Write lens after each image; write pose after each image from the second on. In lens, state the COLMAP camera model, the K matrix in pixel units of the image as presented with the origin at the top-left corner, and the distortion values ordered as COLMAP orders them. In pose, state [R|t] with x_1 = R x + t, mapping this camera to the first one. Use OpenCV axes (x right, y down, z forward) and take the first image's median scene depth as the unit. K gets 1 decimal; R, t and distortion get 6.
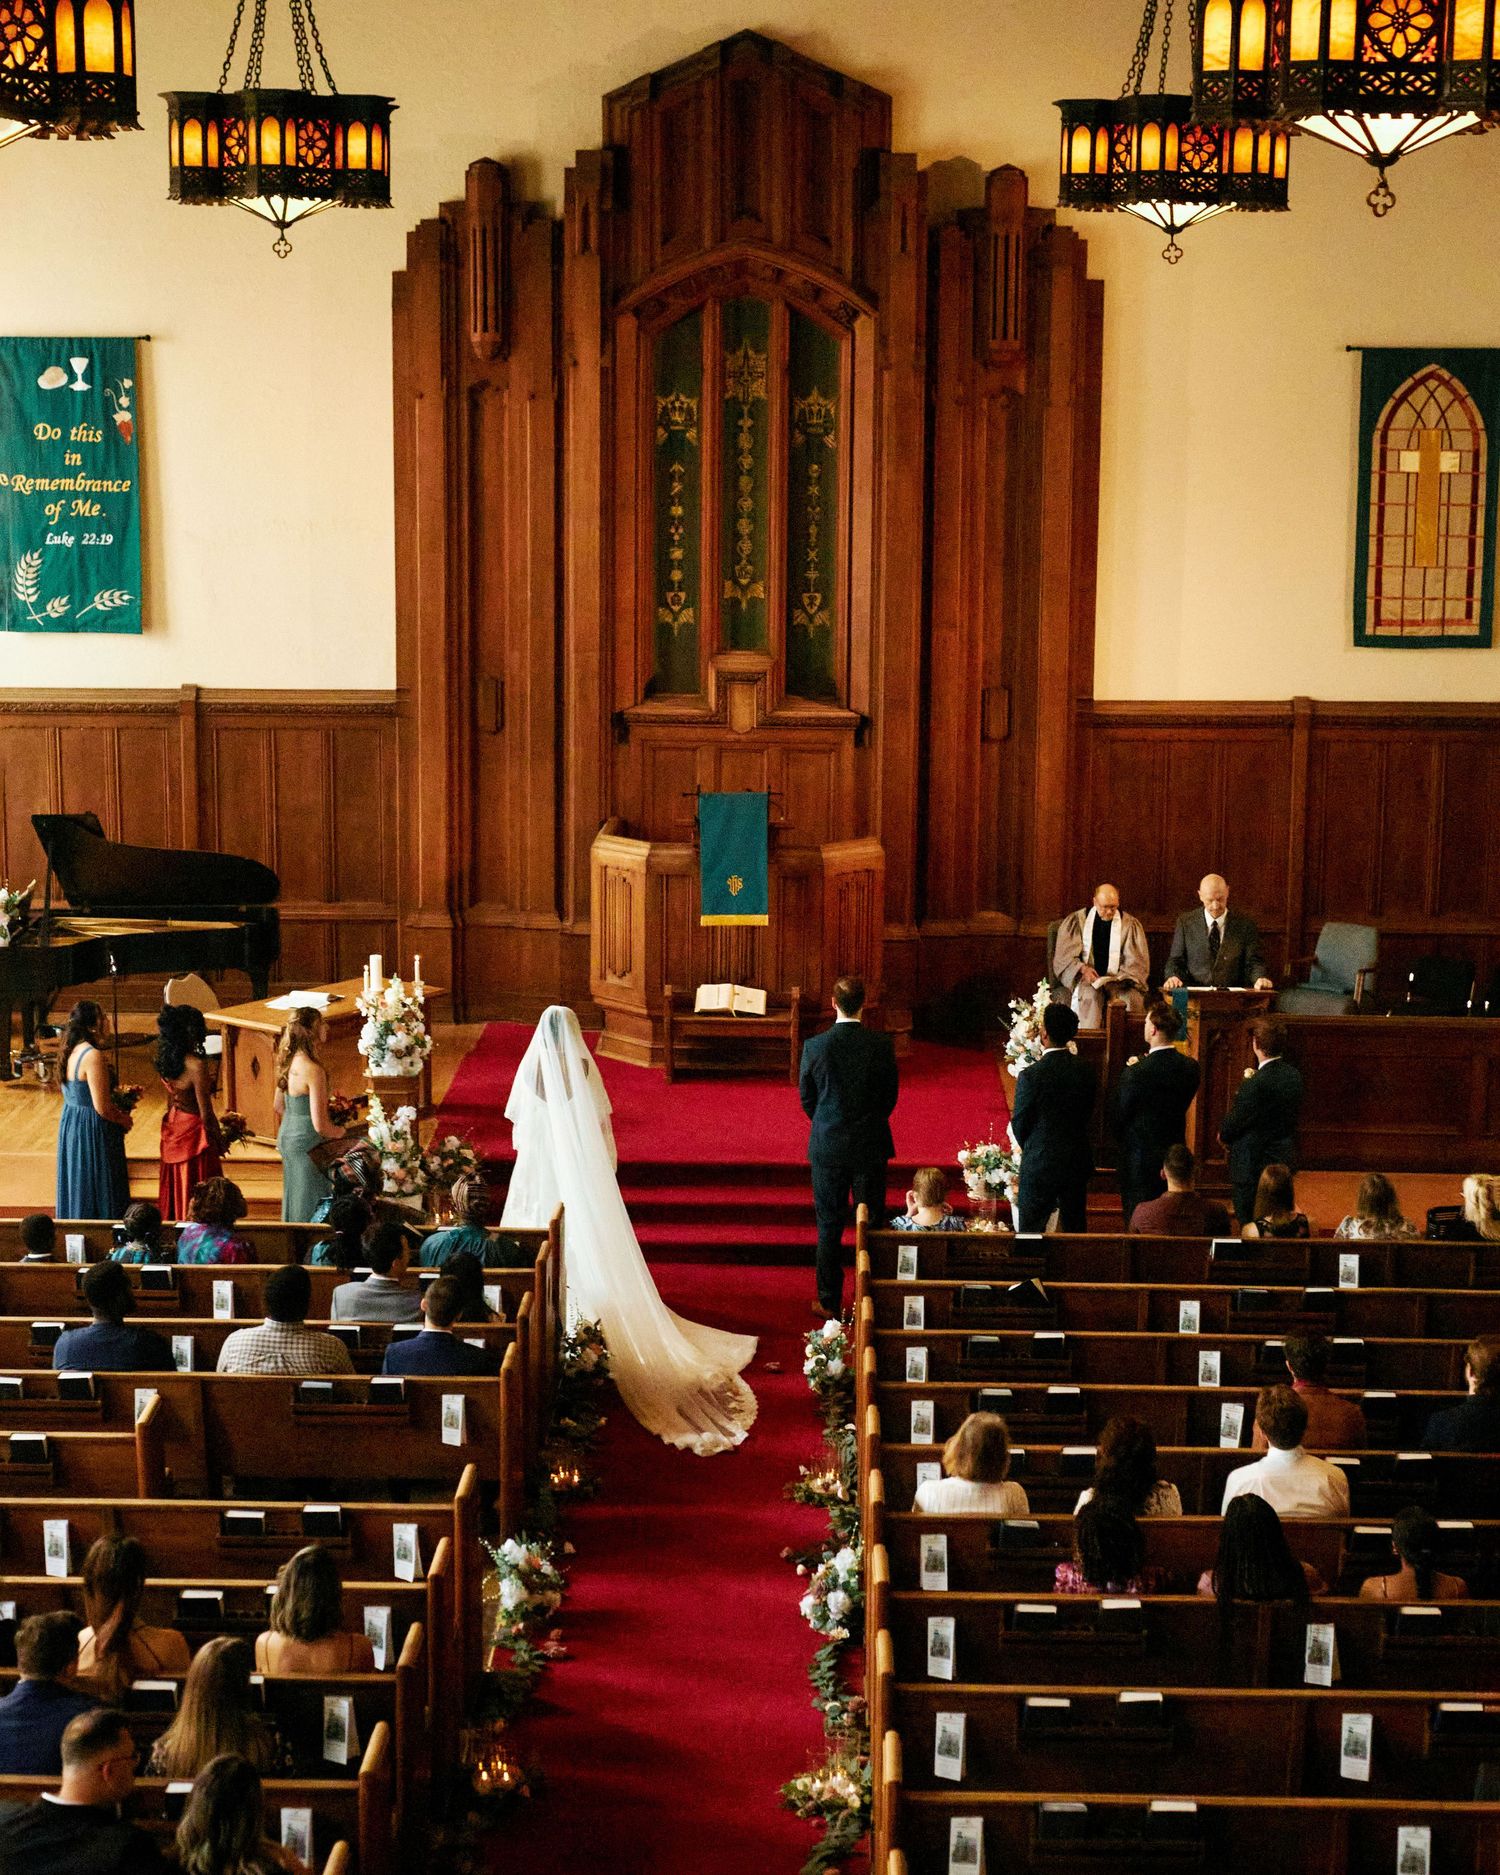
lens RADIAL K [[2787.8, 0, 753.0], [0, 2787.8, 937.8], [0, 0, 1]] dist [-0.011206, 0.000000]
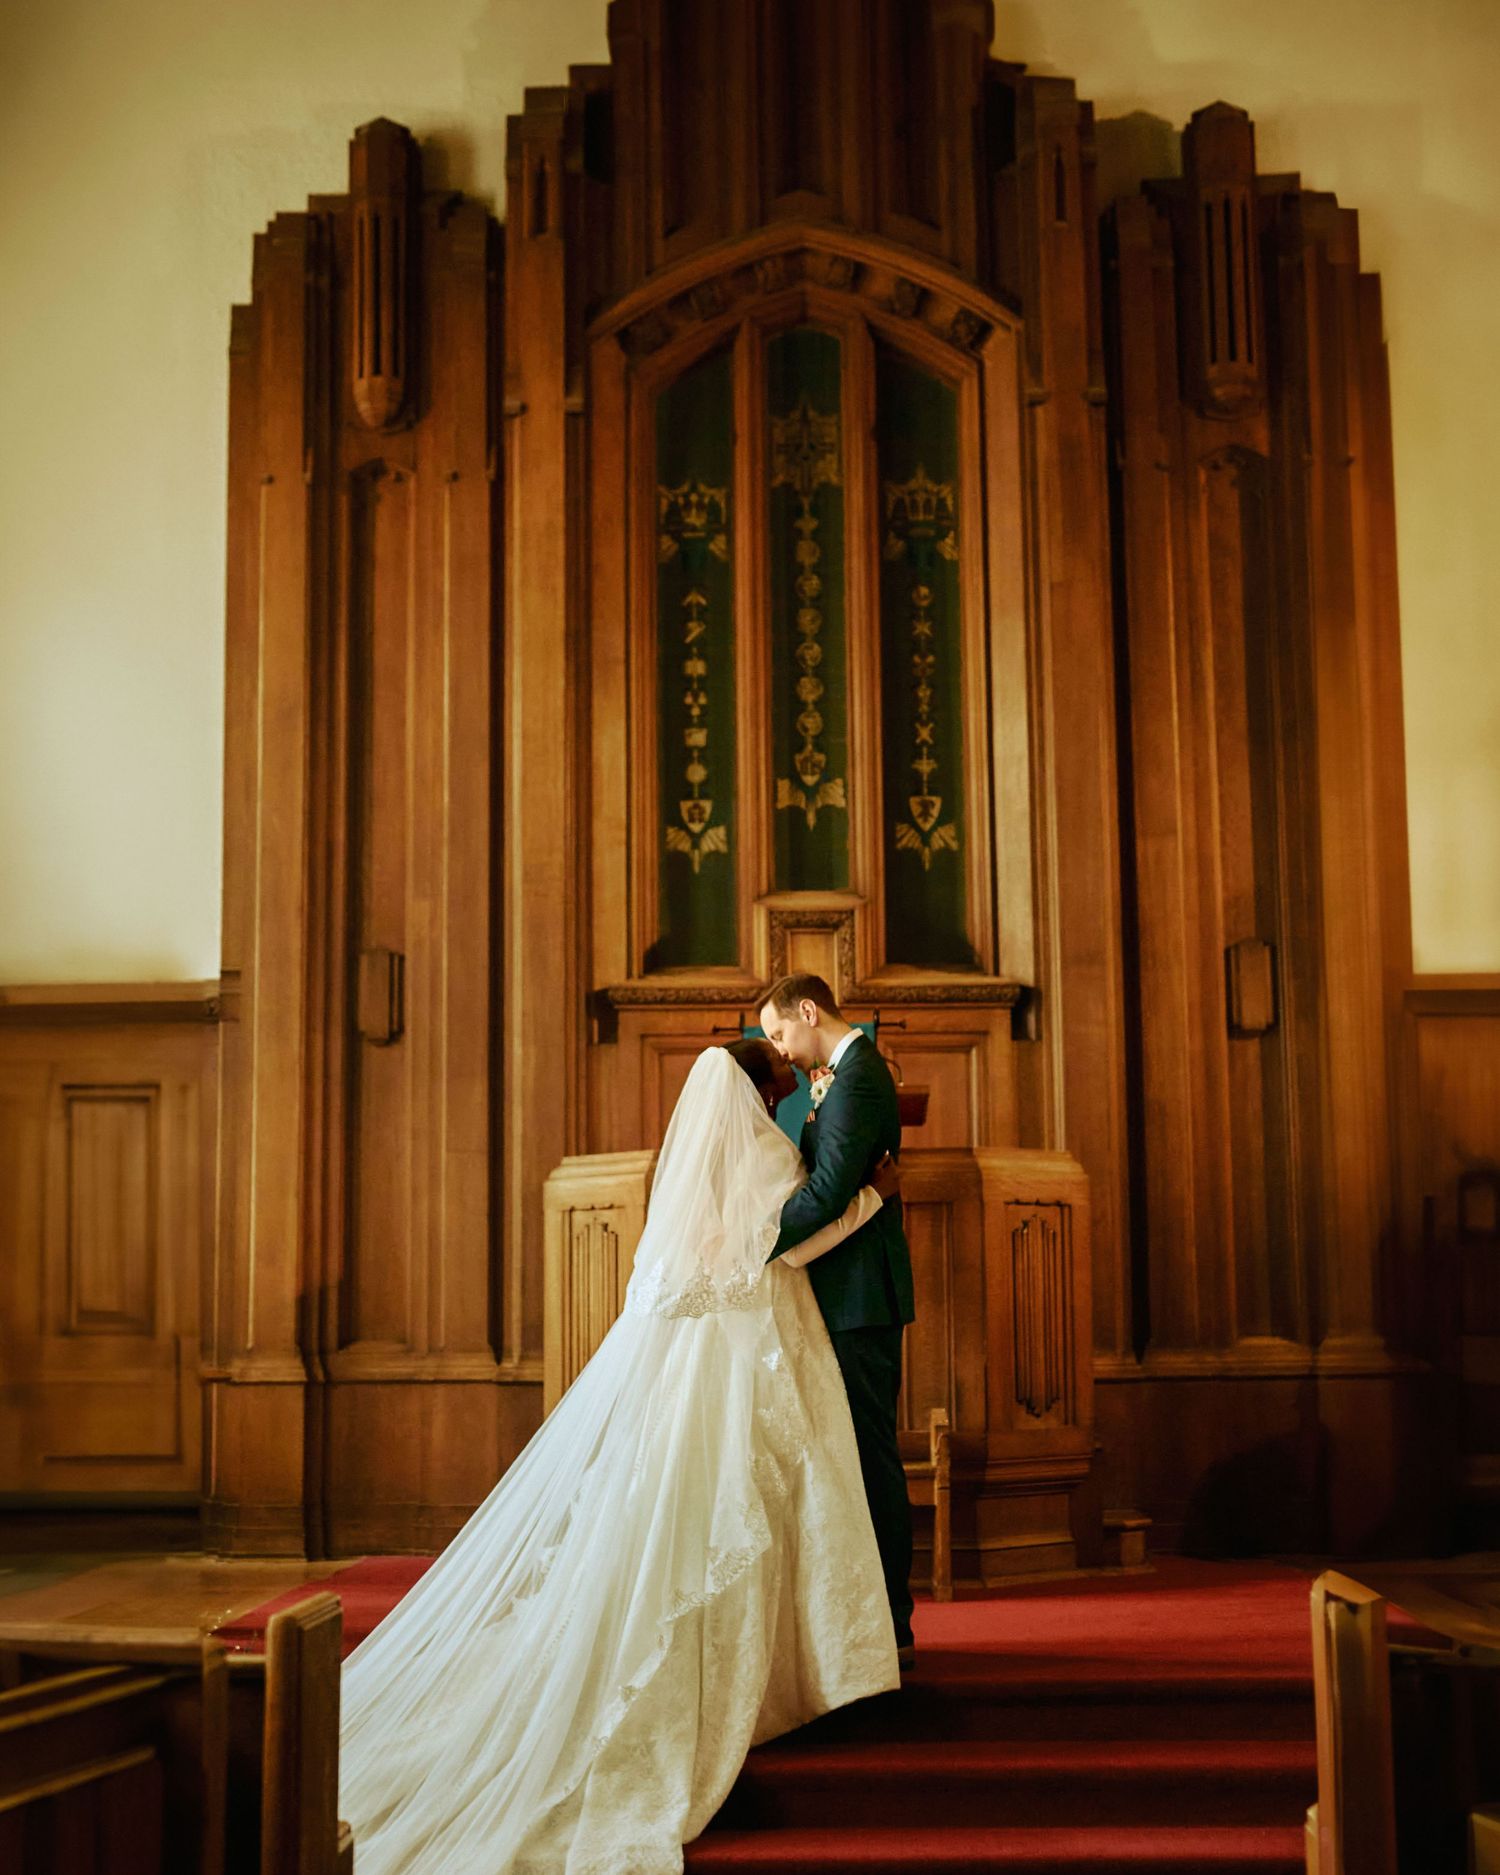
lens RADIAL K [[2787.8, 0, 742.0], [0, 2787.8, 935.1], [0, 0, 1]] dist [-0.011206, 0.000000]
pose [[0.999727, -0.022085, -0.007615, -0.014091], [0.018811, 0.954332, -0.298155, 0.081050], [0.013852, 0.297931, 0.954487, 0.448581]]
